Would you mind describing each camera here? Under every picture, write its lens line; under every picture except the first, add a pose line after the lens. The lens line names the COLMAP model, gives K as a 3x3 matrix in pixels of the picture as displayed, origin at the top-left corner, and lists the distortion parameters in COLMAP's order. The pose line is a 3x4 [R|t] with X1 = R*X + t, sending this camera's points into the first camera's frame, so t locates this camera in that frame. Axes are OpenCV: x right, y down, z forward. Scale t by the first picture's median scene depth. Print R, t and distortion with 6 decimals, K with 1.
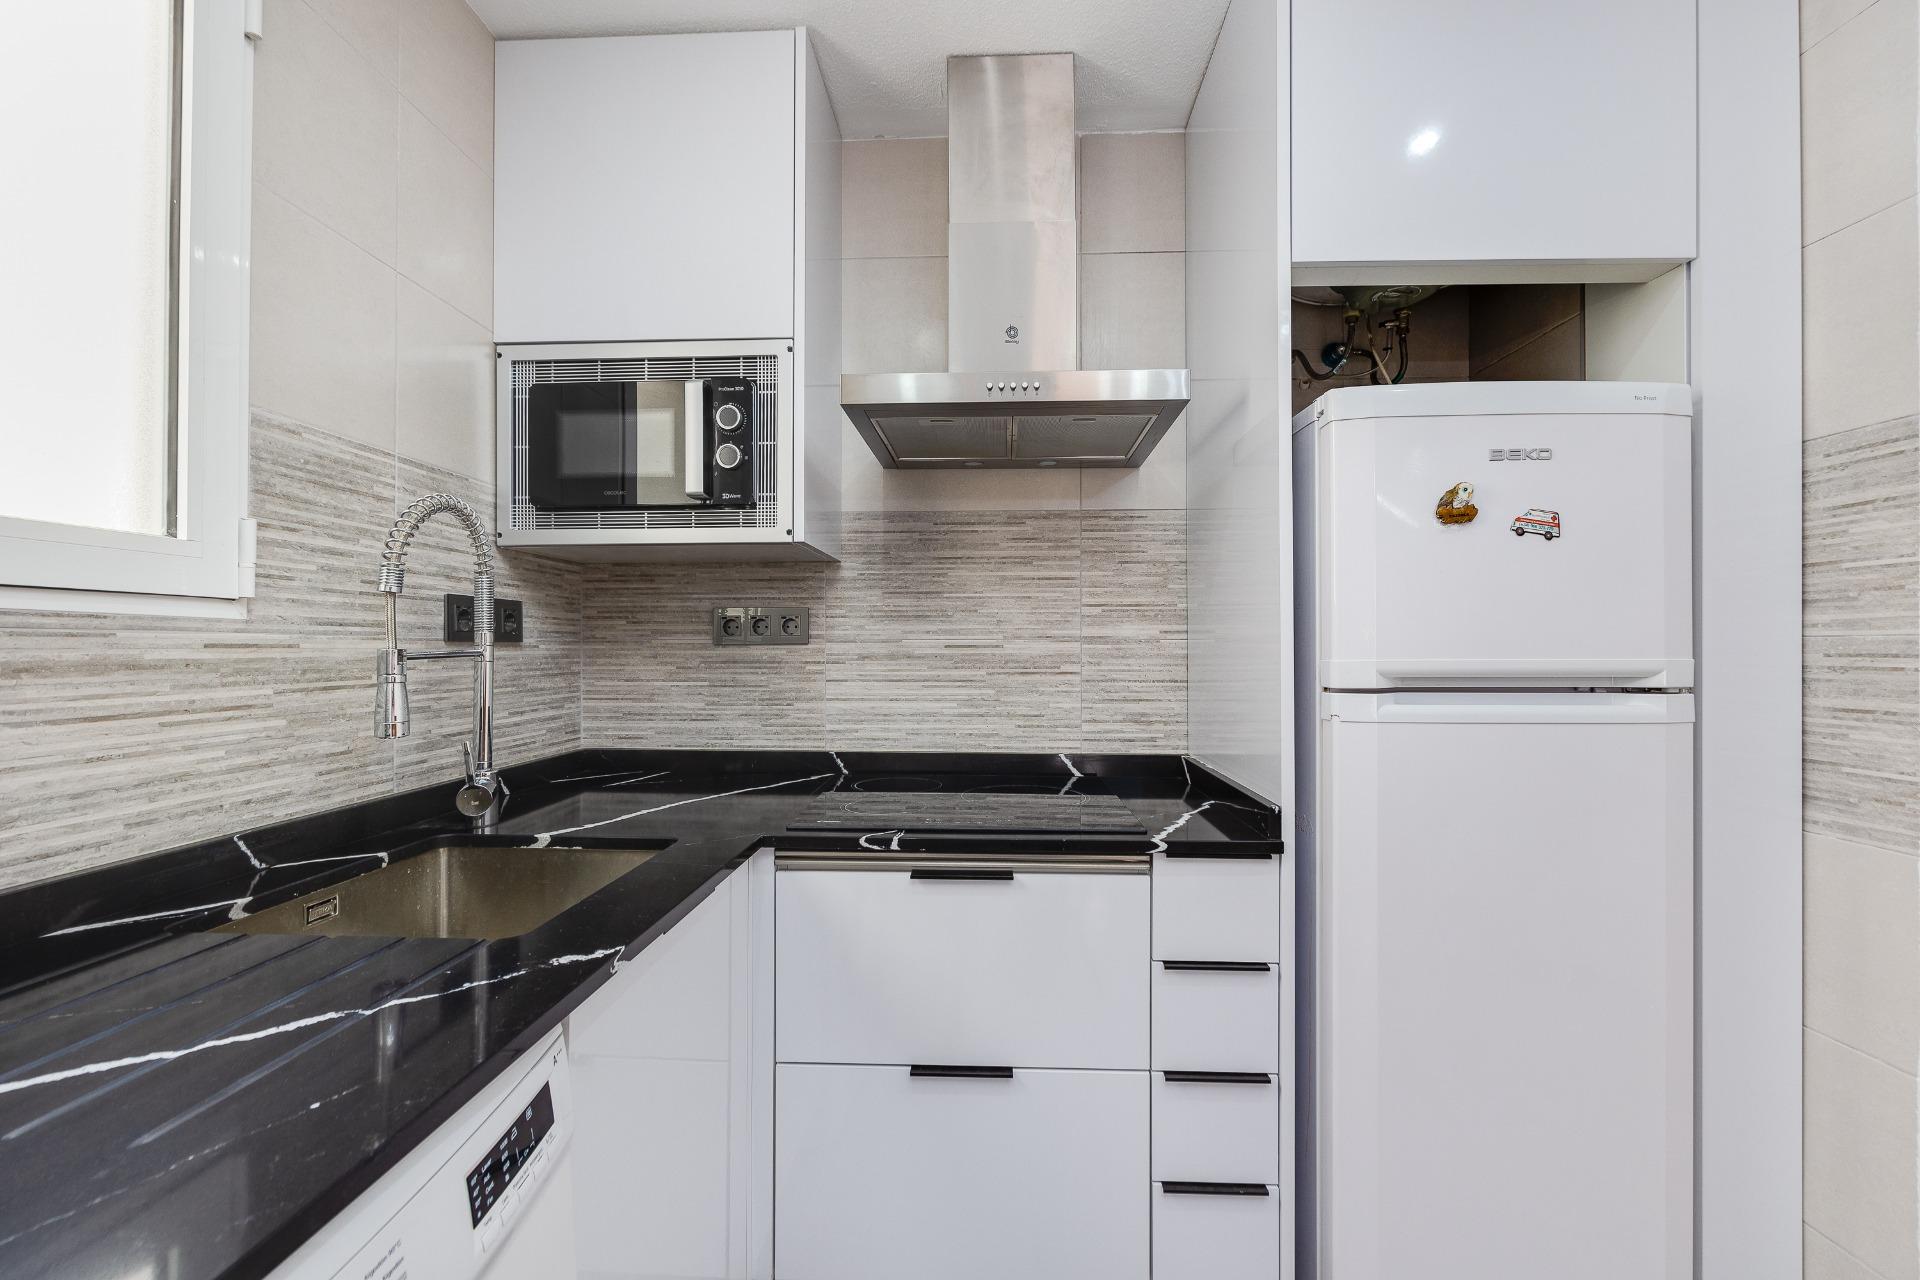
lens RADIAL K [[789.5, 0, 956.0], [0, 789.5, 644.2], [0, 0, 1]] dist [-0.003845, 0.000716]
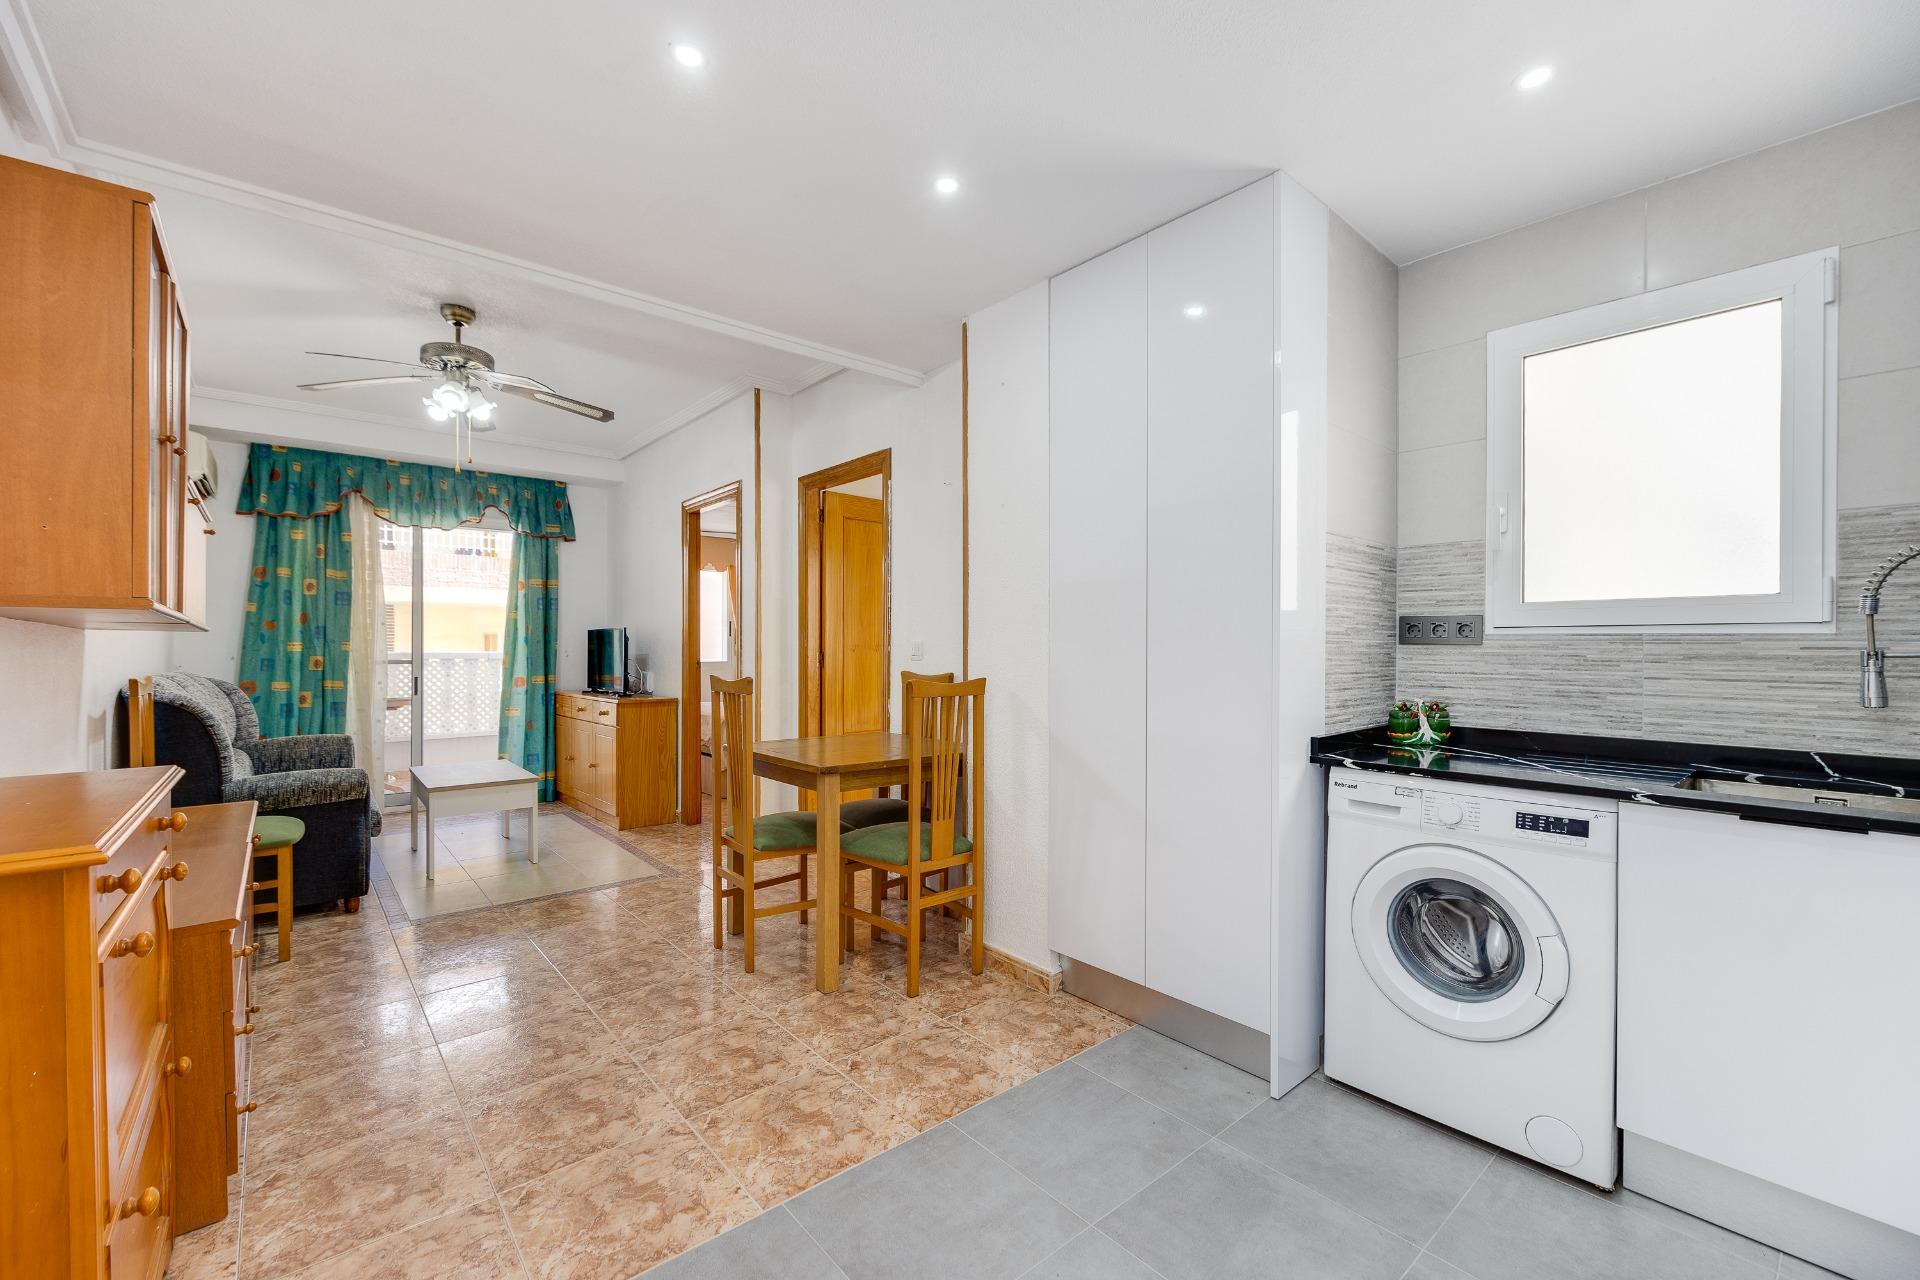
lens RADIAL K [[789.5, 0, 935.2], [0, 789.5, 642.2], [0, 0, 1]] dist [-0.003845, 0.000716]
pose [[-0.740545, -0.008368, -0.671954, 1.871306], [-0.004478, 0.999962, -0.007518, 0.011421], [0.671992, -0.002558, -0.740554, 1.009951]]
